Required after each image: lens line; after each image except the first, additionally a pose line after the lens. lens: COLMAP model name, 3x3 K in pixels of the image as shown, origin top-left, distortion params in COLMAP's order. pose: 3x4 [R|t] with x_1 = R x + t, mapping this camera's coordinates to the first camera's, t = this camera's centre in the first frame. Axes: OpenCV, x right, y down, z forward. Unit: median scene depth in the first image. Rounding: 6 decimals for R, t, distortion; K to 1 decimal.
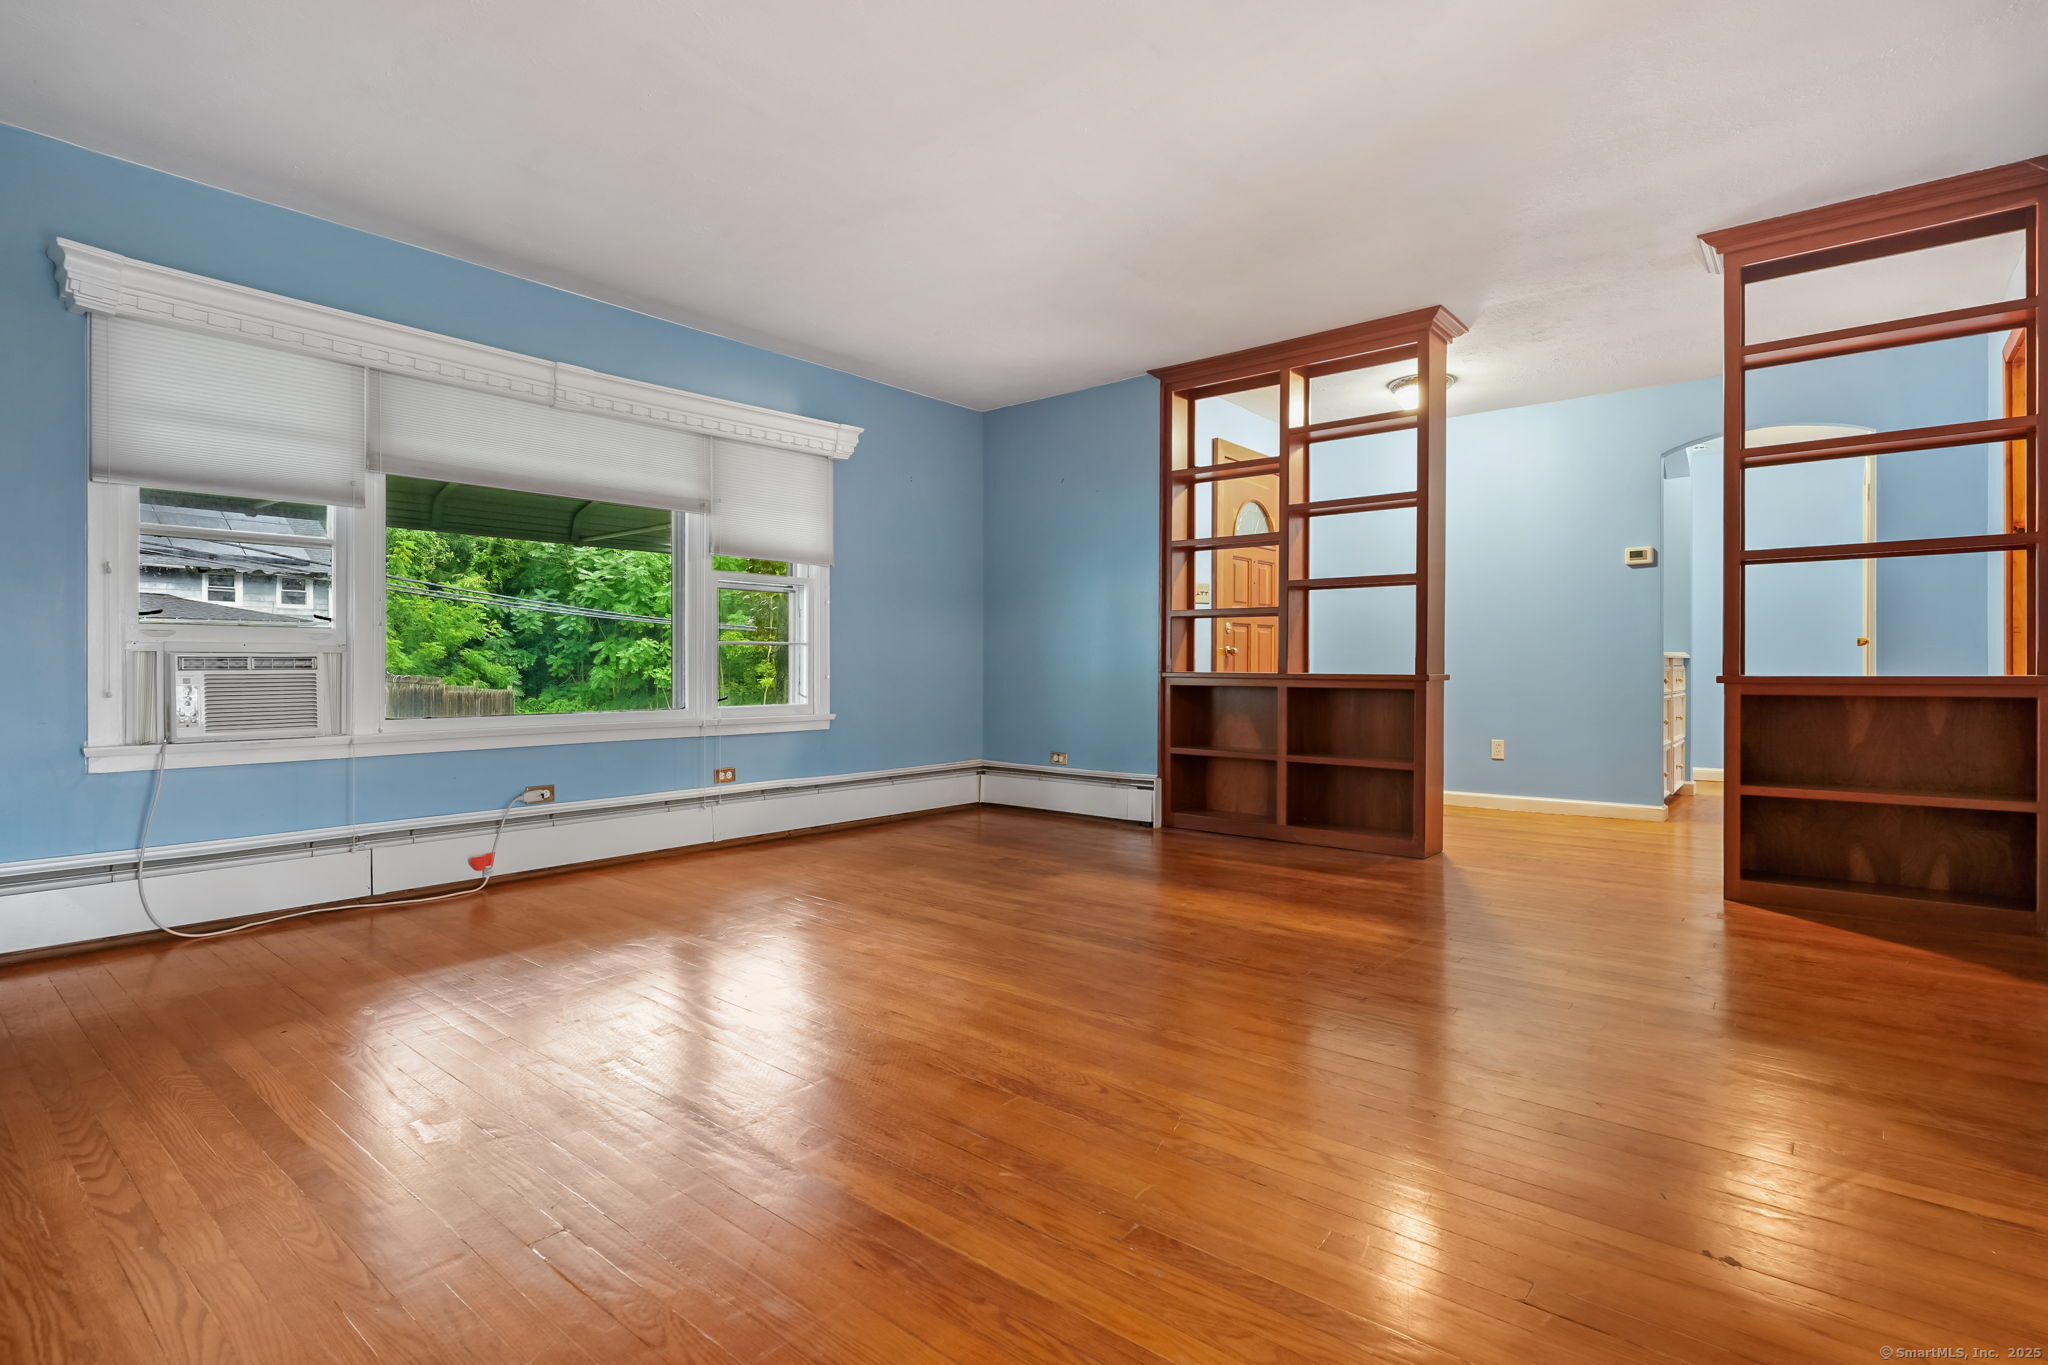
lens RADIAL K [[990.8, 0, 1019.3], [0, 990.8, 665.9], [0, 0, 1]] dist [0.003095, -0.000503]
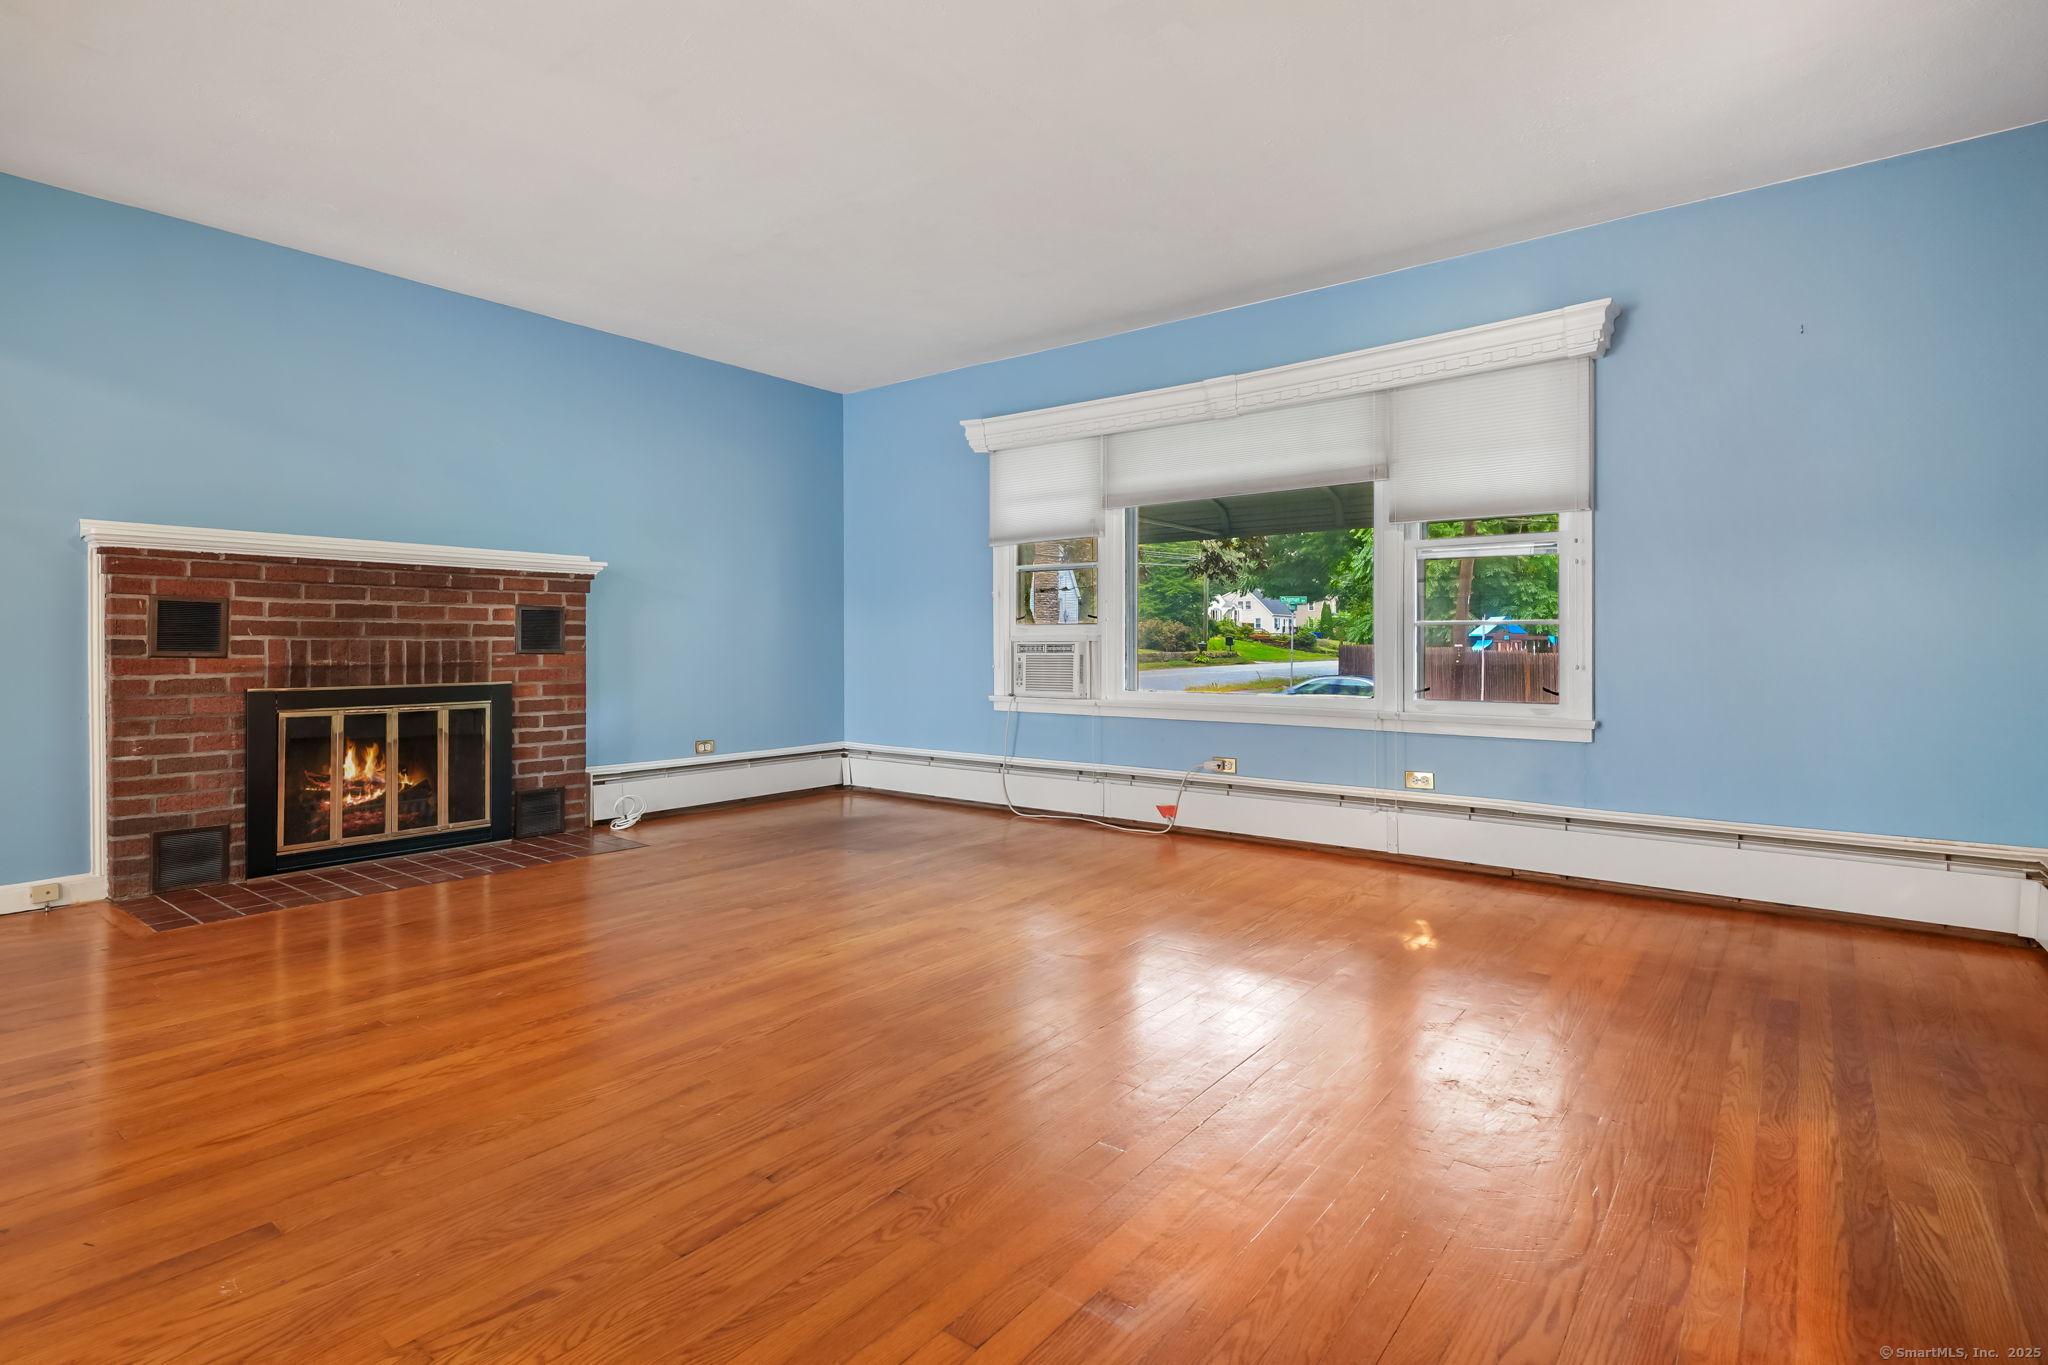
lens RADIAL K [[990.8, 0, 1015.3], [0, 990.8, 648.0], [0, 0, 1]] dist [0.003095, -0.000503]
pose [[0.027897, -0.001380, -0.999610, 0.666731], [-0.001662, 0.999998, -0.001427, -0.001284], [0.999609, 0.001701, 0.027894, 0.774045]]
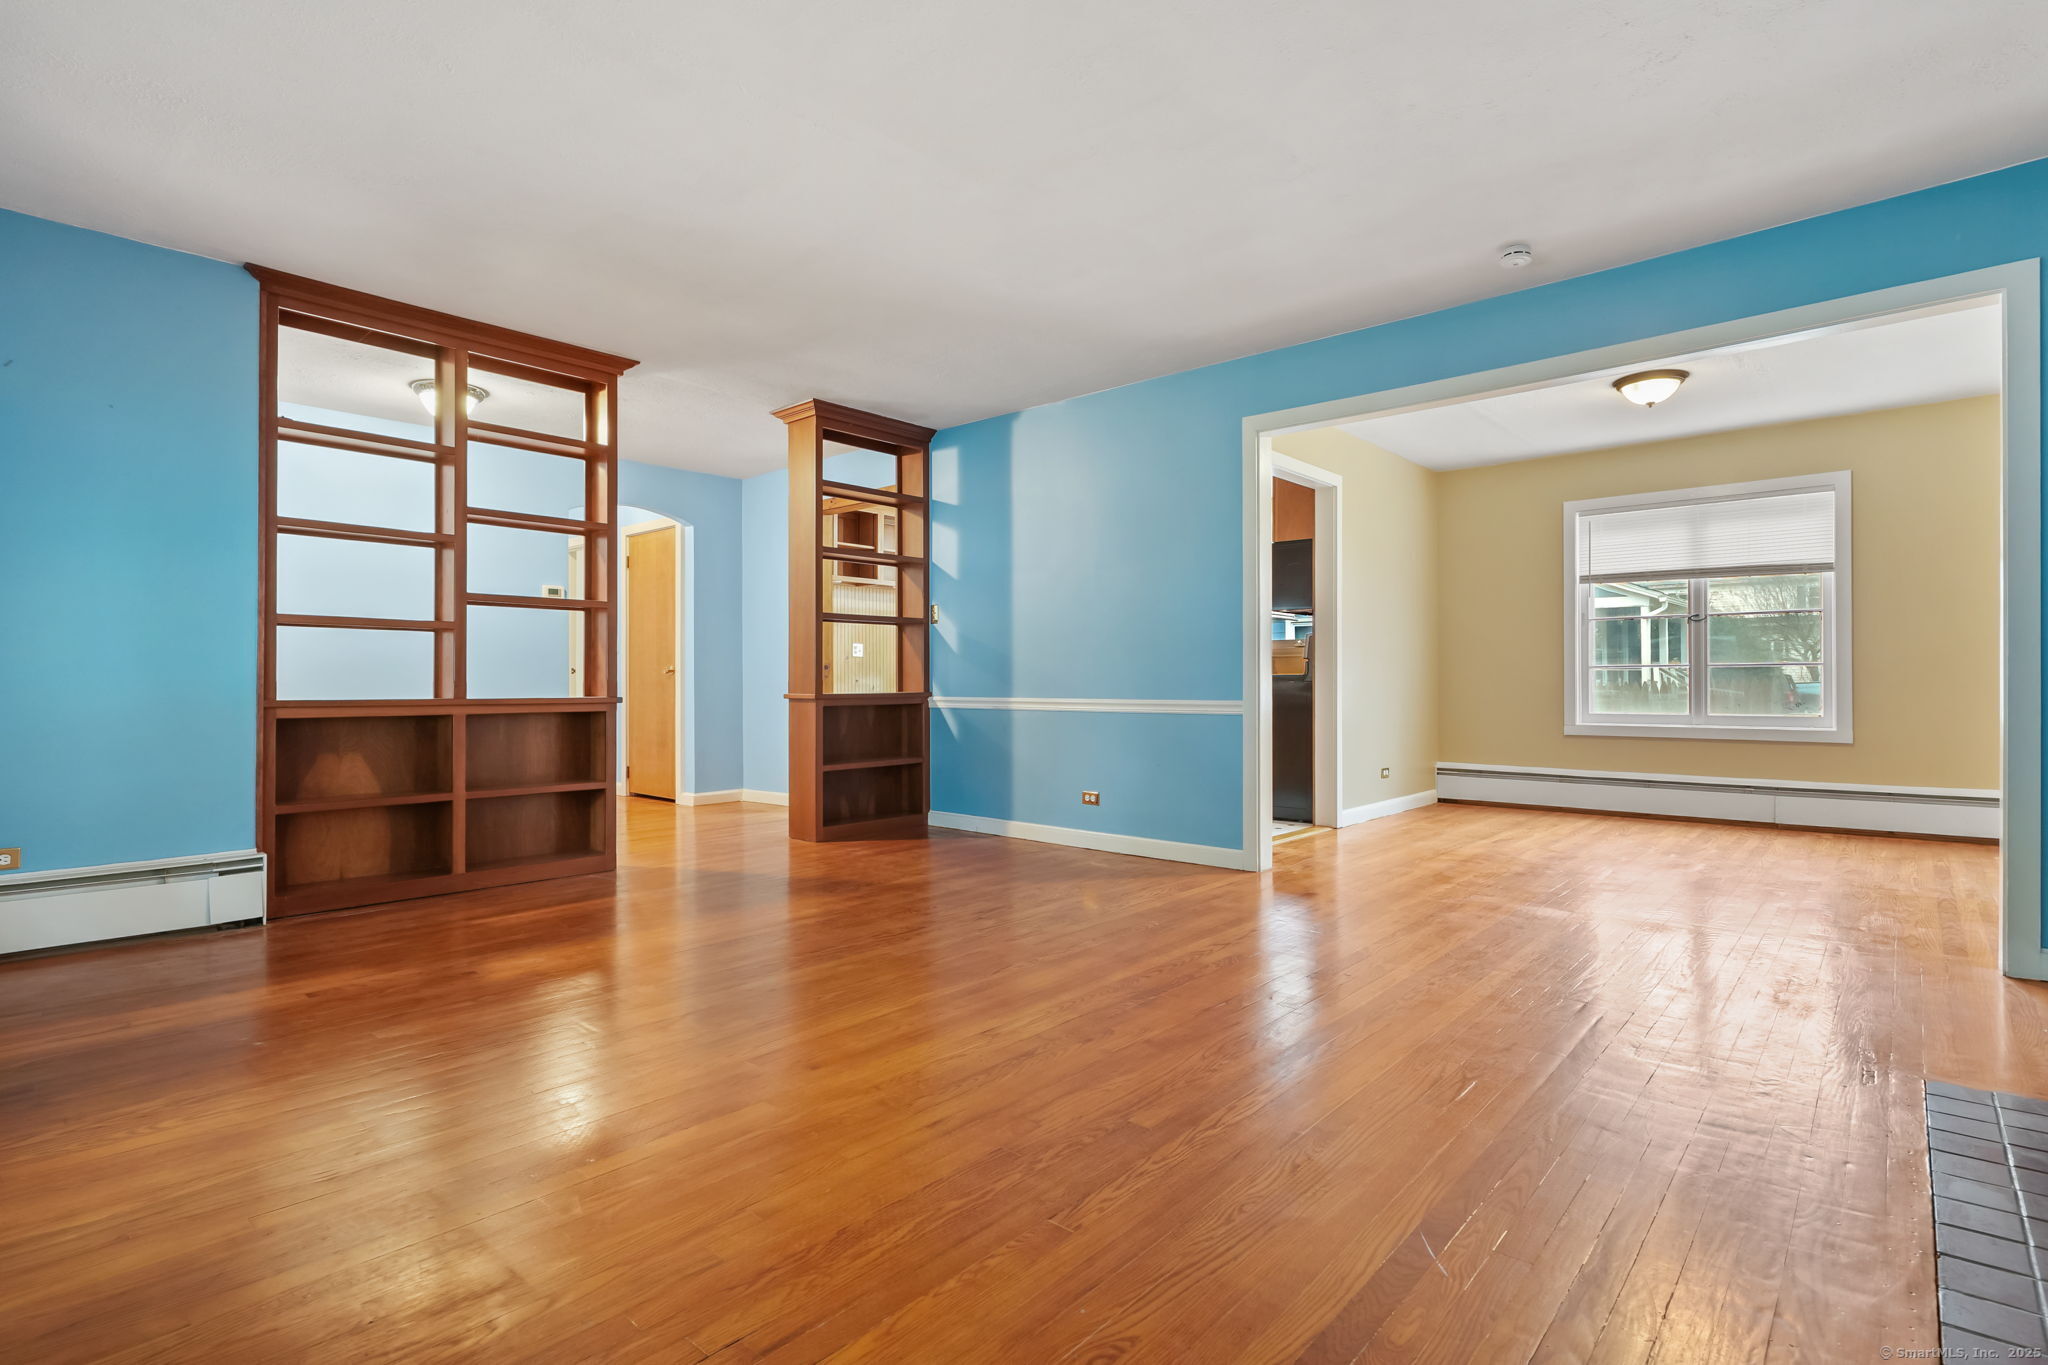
lens RADIAL K [[990.8, 0, 1022.5], [0, 990.8, 675.1], [0, 0, 1]] dist [0.003095, -0.000503]
pose [[0.029051, 0.009052, 0.999537, -0.746214], [0.005250, 0.999944, -0.009208, -0.003319], [-0.999564, 0.005515, 0.029002, 0.609121]]
